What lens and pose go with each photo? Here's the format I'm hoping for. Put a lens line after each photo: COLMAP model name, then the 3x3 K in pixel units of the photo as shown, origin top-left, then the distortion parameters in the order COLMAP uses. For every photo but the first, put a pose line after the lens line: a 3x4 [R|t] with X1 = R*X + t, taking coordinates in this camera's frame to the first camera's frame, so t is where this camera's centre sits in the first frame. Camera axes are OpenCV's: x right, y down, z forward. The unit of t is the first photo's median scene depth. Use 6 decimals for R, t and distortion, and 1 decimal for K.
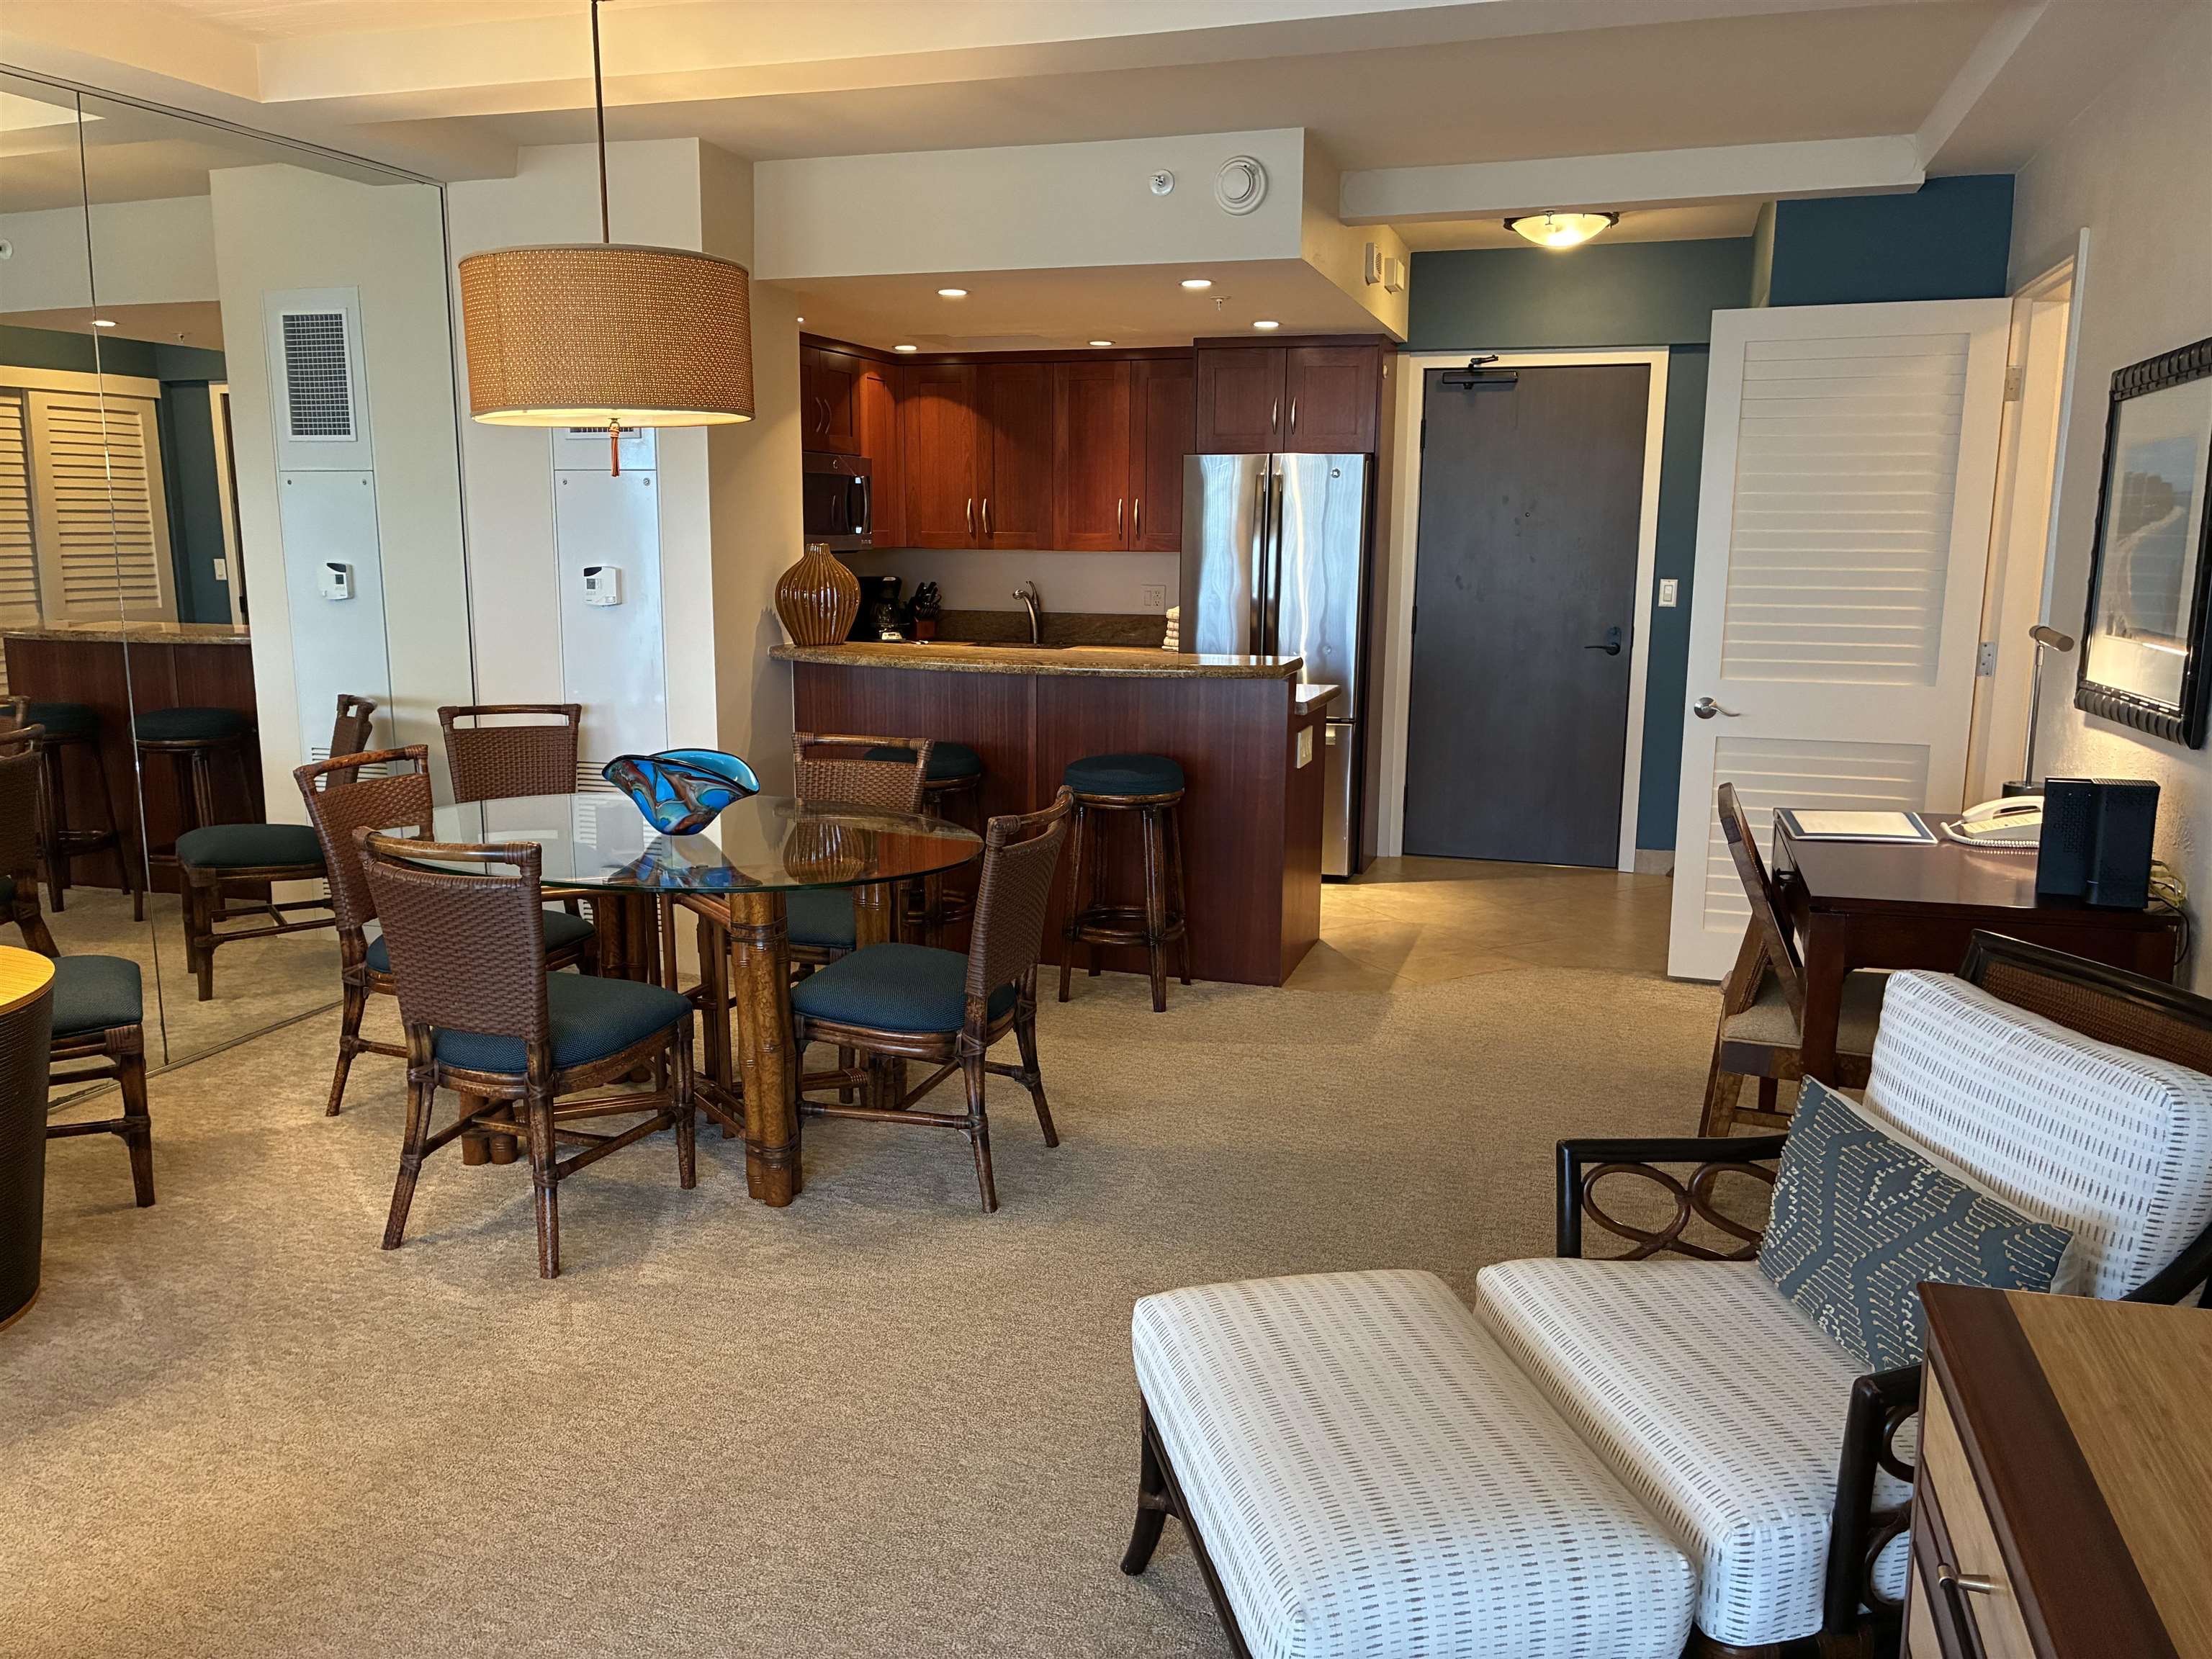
lens RADIAL K [[1682.6, 0, 1101.2], [0, 1682.6, 823.7], [0, 0, 1]] dist [0.022074, -0.008262]
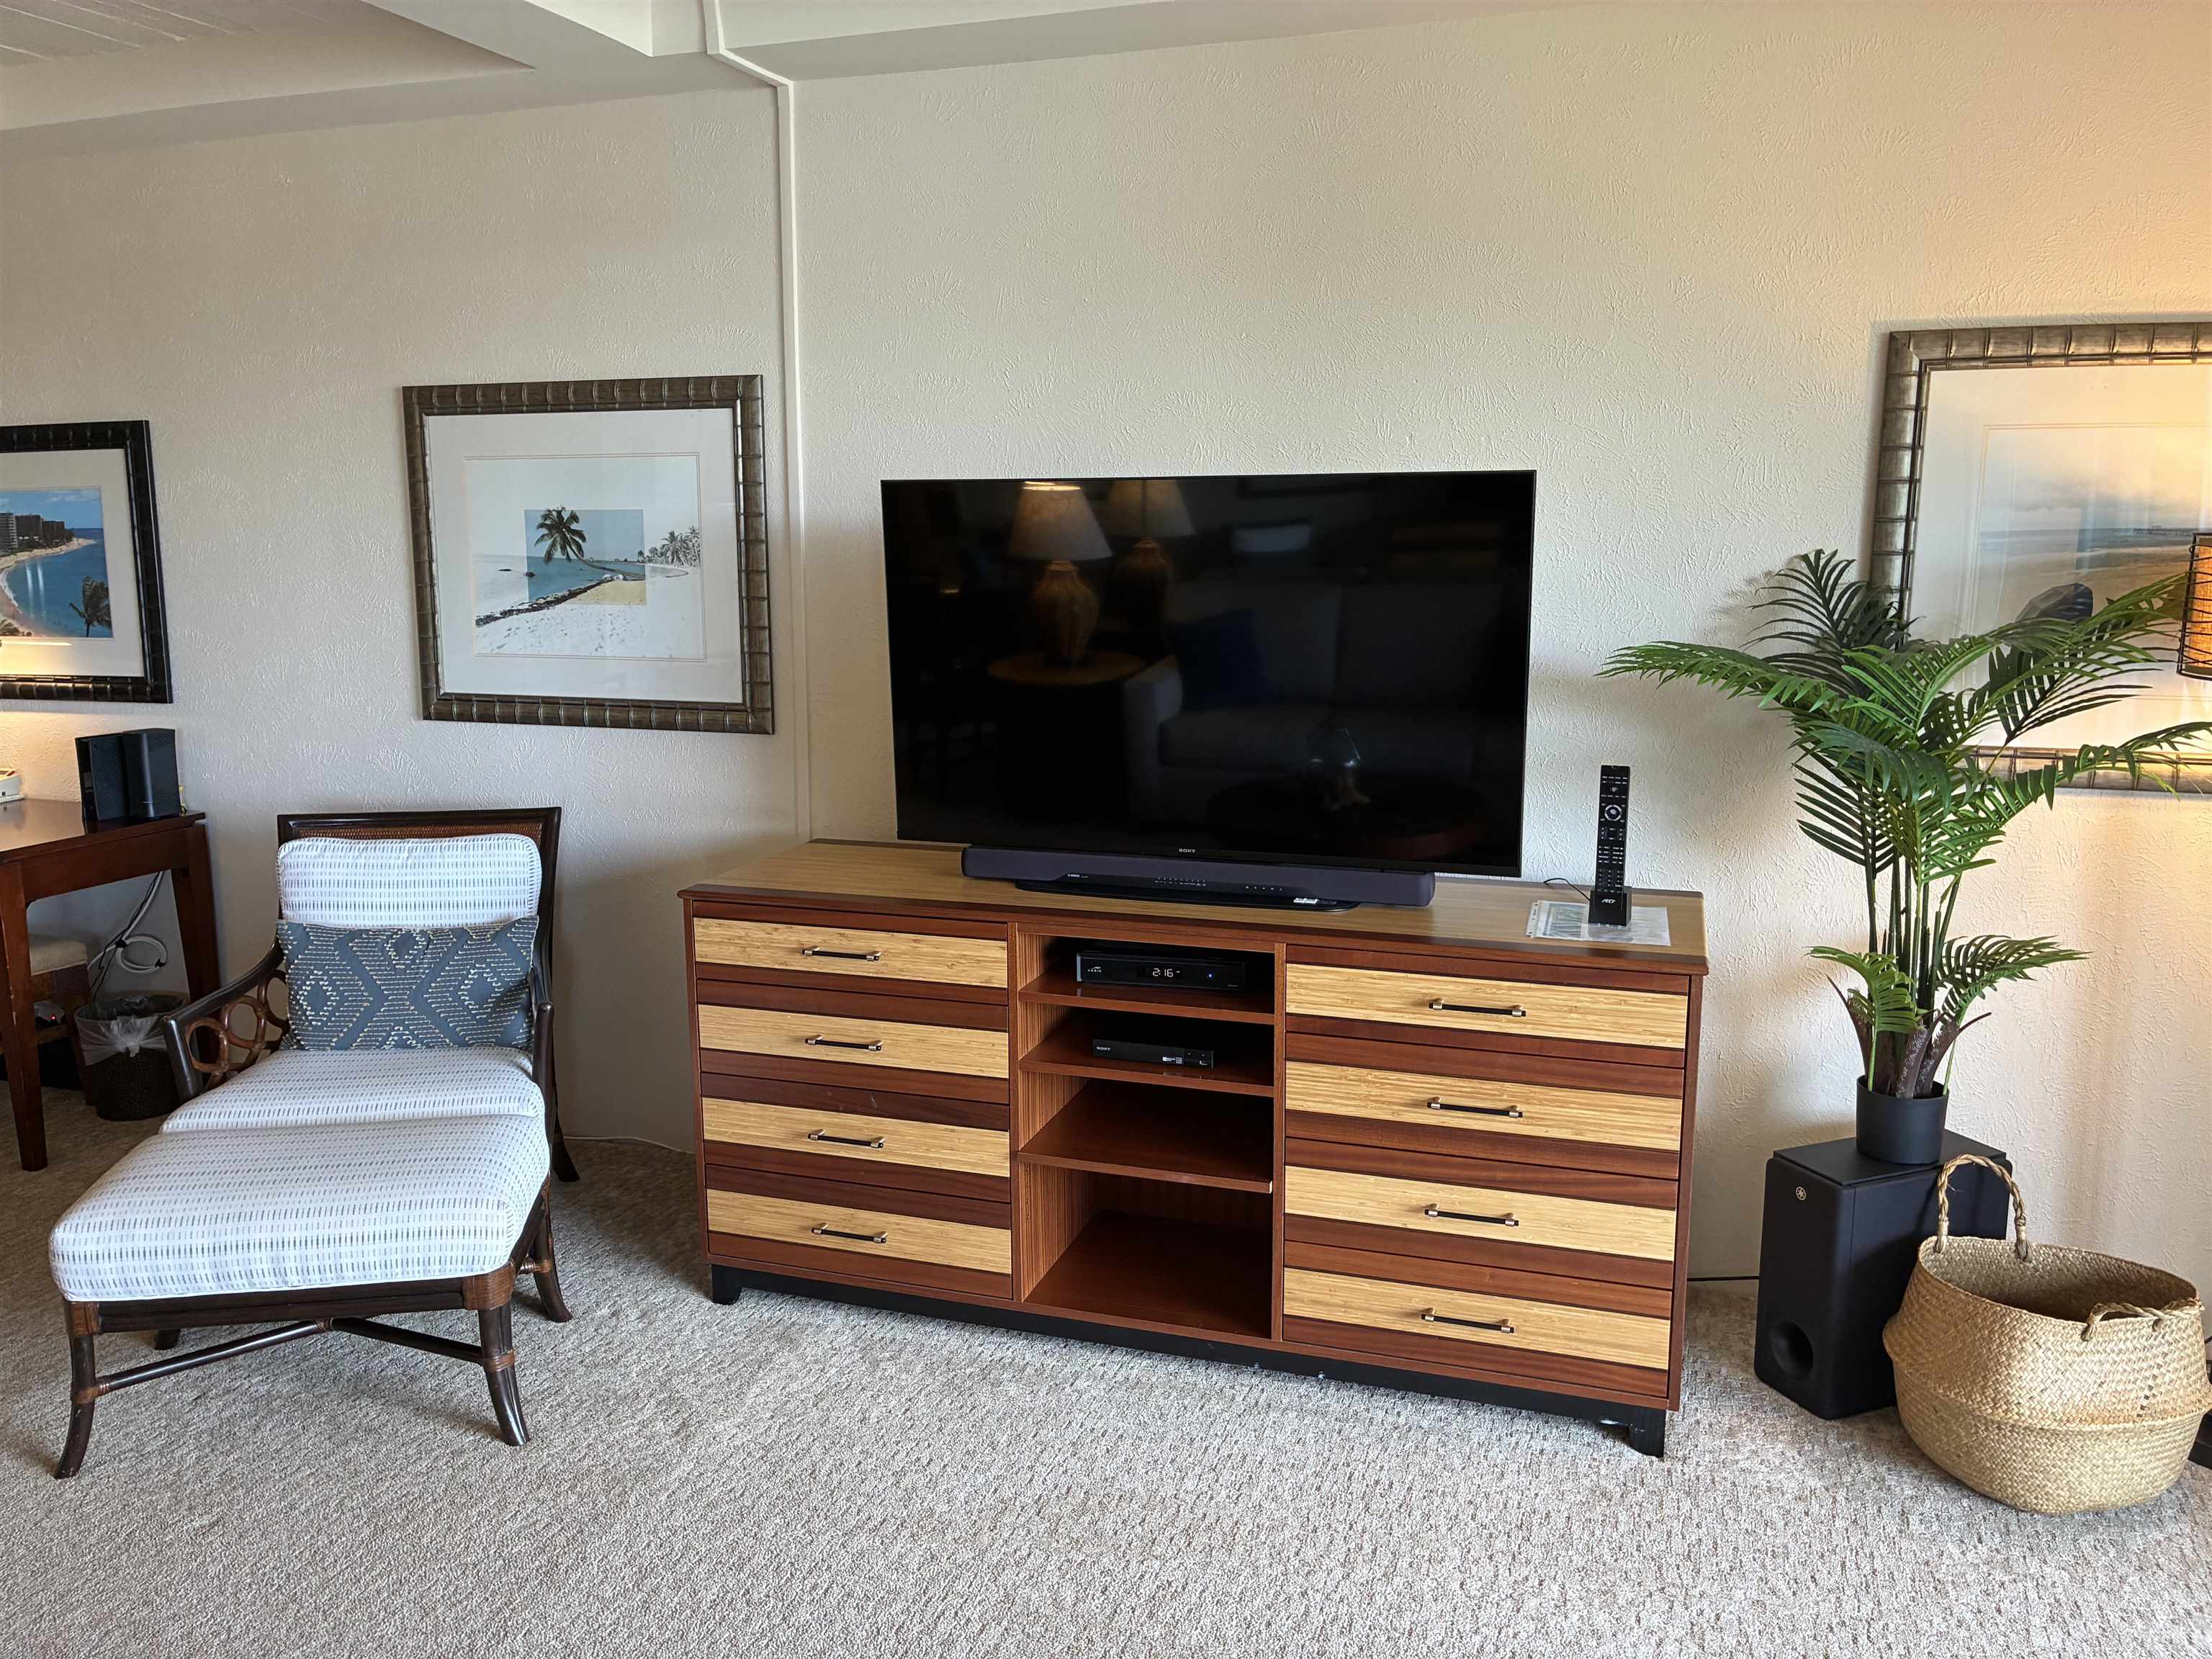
lens RADIAL K [[1682.6, 0, 1101.2], [0, 1682.6, 823.7], [0, 0, 1]] dist [0.022074, -0.008262]
pose [[0.023463, -0.164959, 0.986021, -0.408620], [0.168767, 0.972791, 0.158730, -0.020637], [-0.985377, 0.162683, 0.050664, 0.070769]]
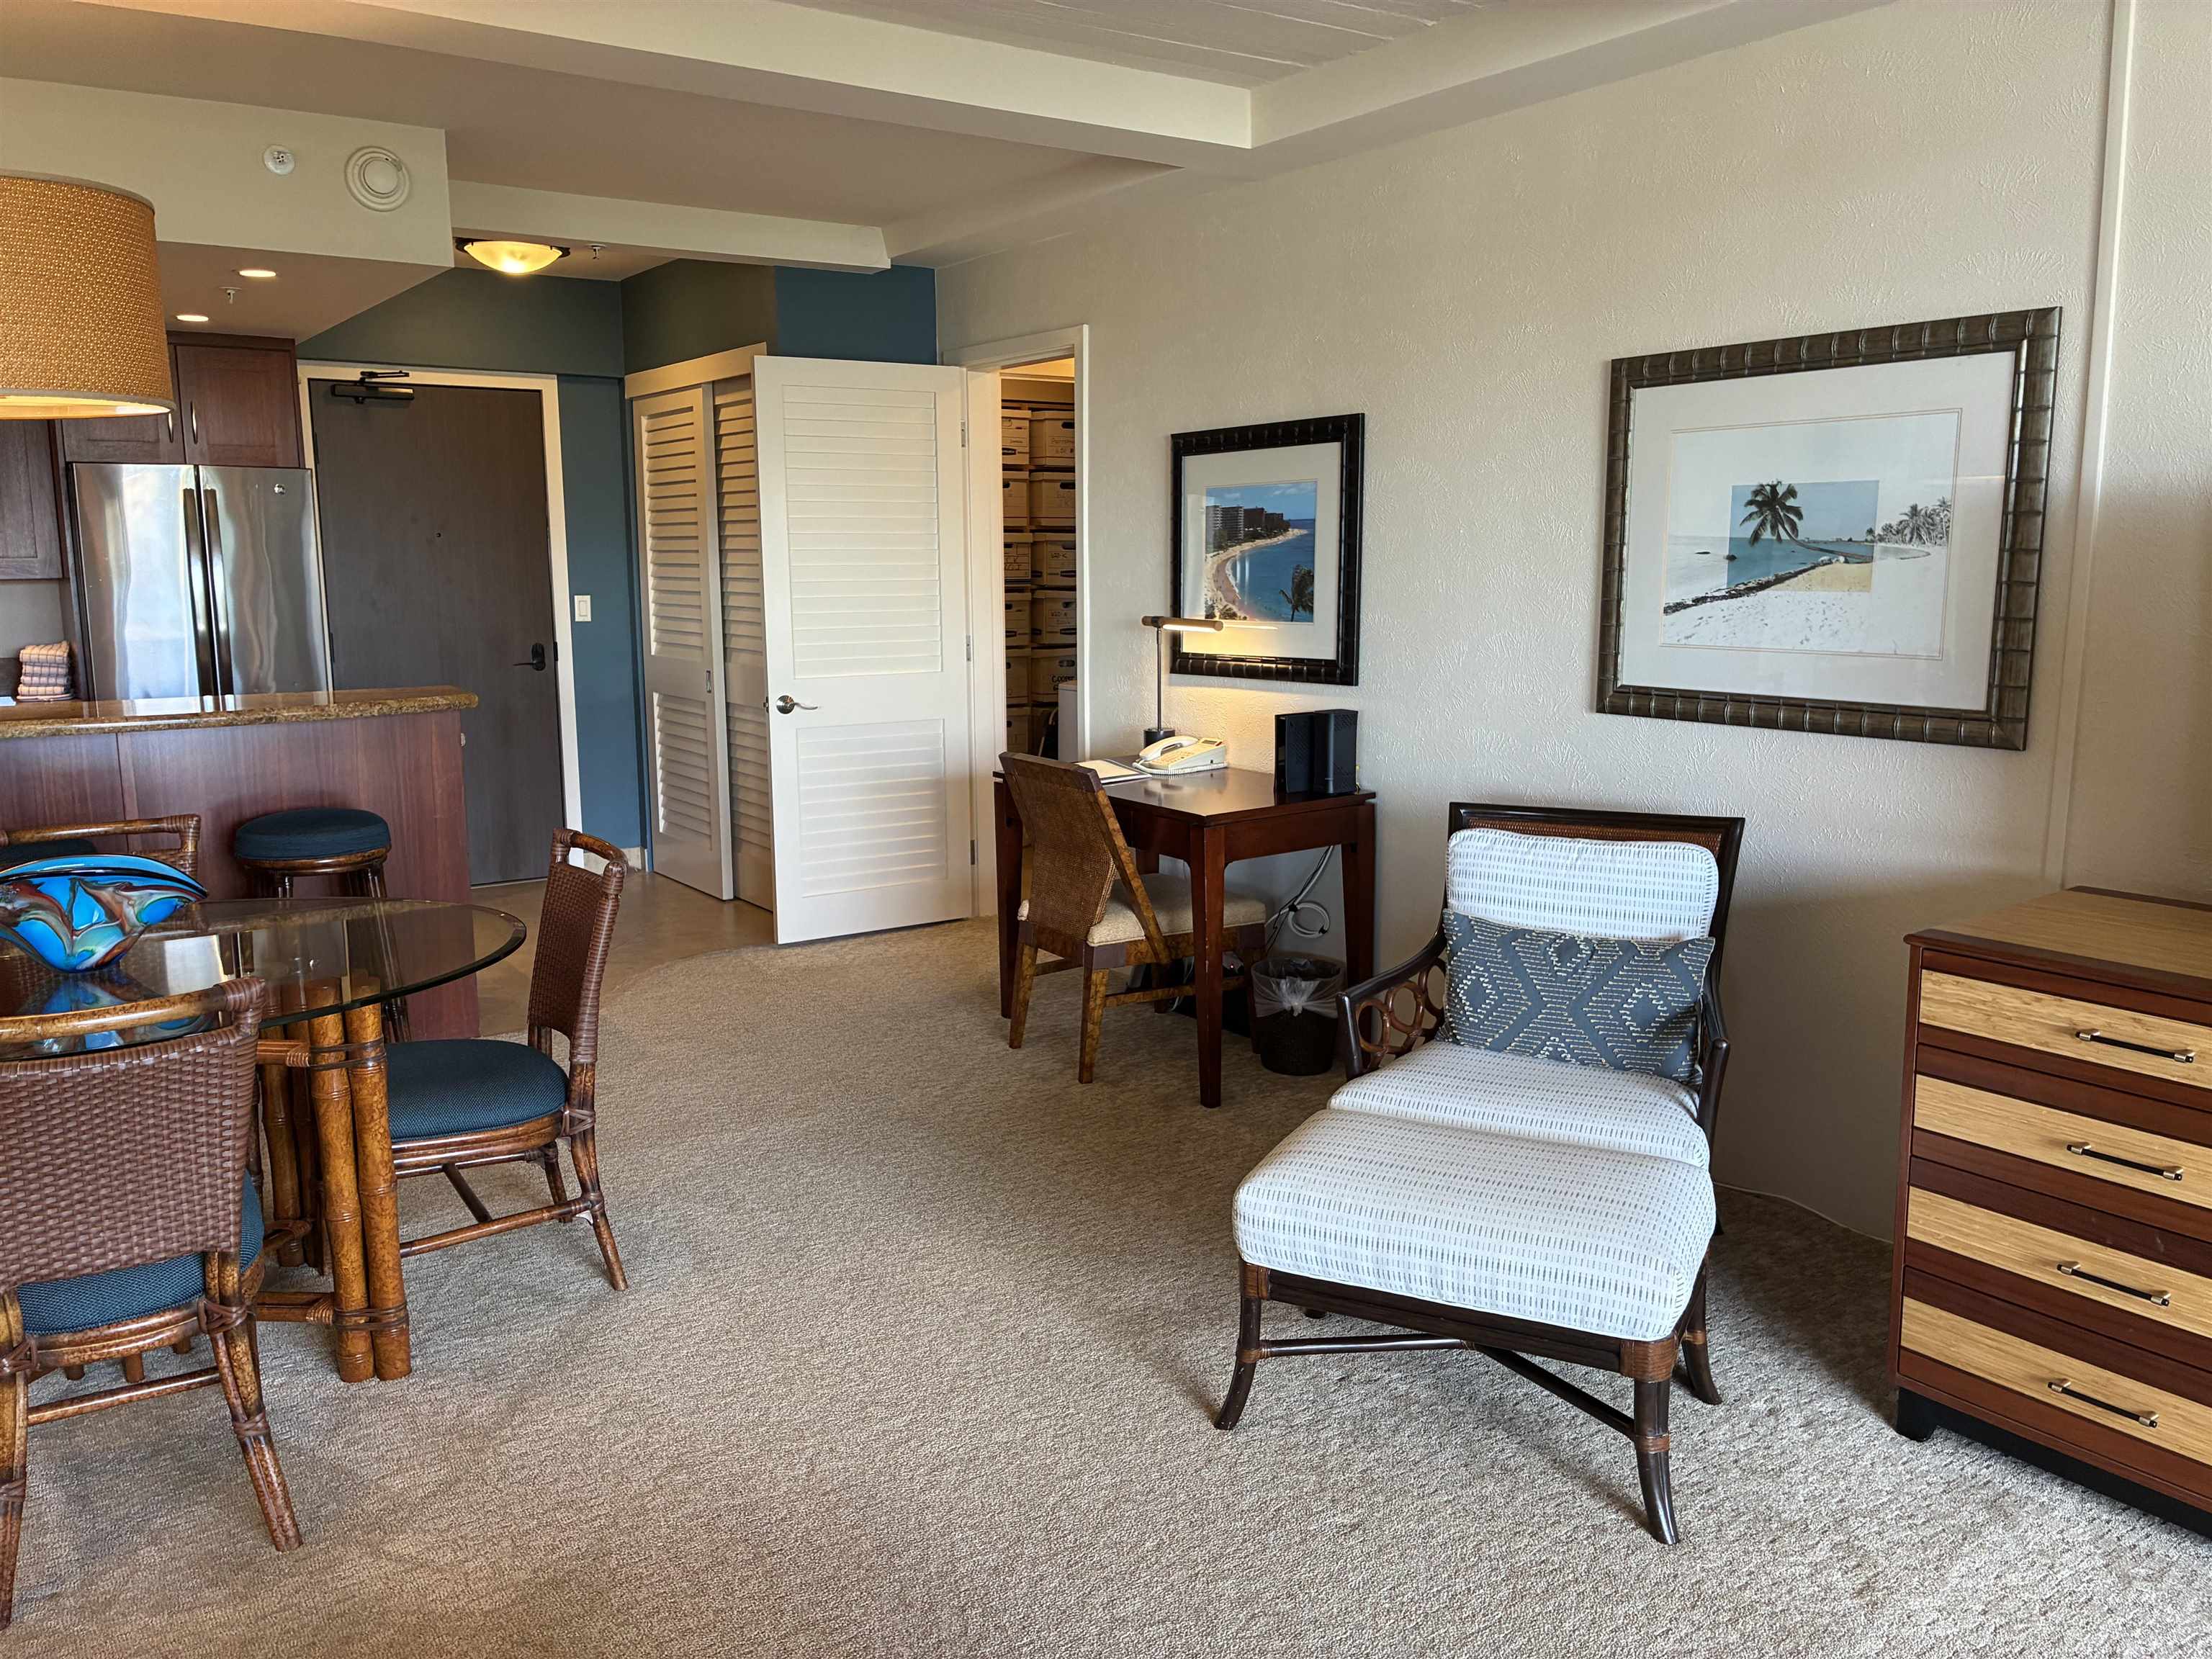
lens RADIAL K [[1682.6, 0, 1101.2], [0, 1682.6, 823.7], [0, 0, 1]] dist [0.022074, -0.008262]
pose [[0.606679, -0.137987, 0.782879, -0.360347], [0.146093, 0.987399, 0.060823, -0.024454], [-0.781407, 0.077473, 0.619193, 0.121082]]
